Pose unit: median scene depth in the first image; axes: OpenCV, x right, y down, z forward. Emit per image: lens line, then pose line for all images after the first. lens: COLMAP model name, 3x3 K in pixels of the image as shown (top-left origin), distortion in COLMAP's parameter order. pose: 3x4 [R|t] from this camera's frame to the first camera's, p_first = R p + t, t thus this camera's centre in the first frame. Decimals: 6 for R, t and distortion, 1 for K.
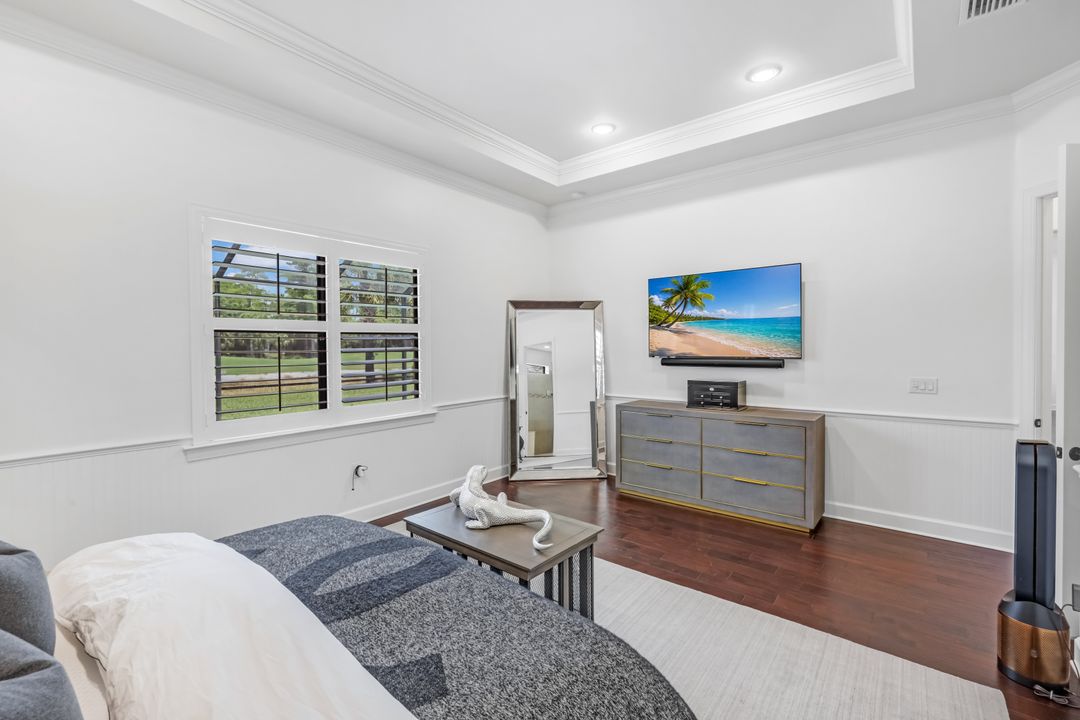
lens RADIAL K [[457.7, 0, 542.4], [0, 457.7, 354.6], [0, 0, 1]] dist [0.000262, 0.017048]
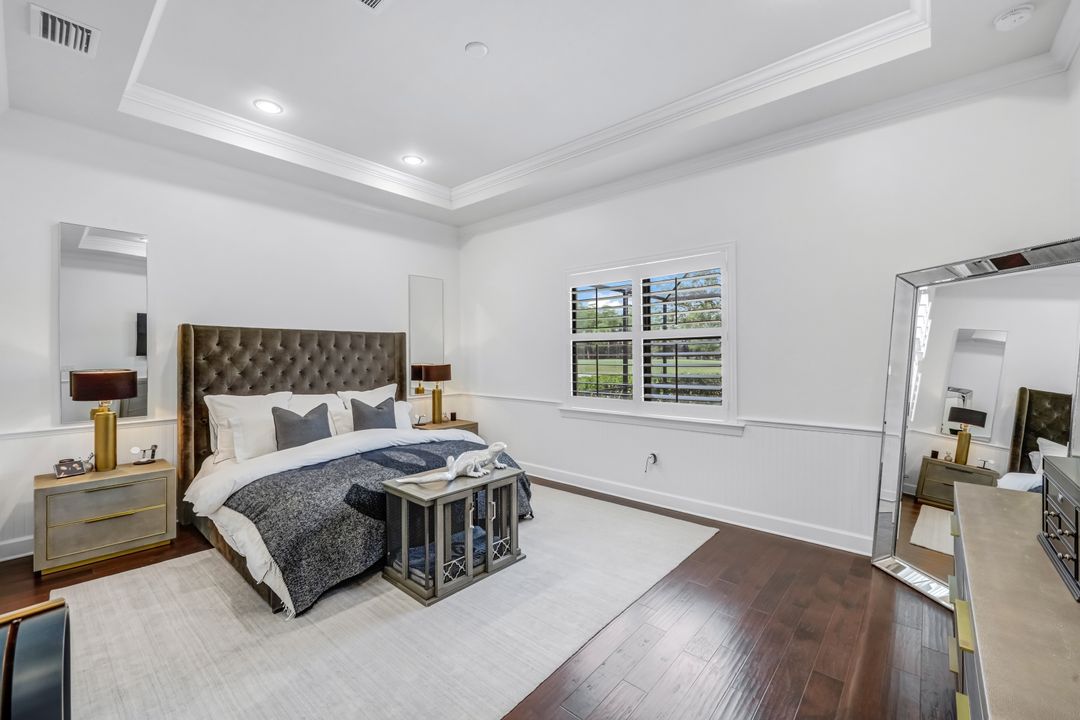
lens RADIAL K [[435.9, 0, 539.2], [0, 435.9, 355.6], [0, 0, 1]] dist [0.001379, 0.000273]
pose [[-0.009993, 0.014117, -0.999850, 0.705910], [-0.012007, 0.999827, 0.014237, -0.019417], [0.999878, 0.012148, -0.009822, 0.726424]]
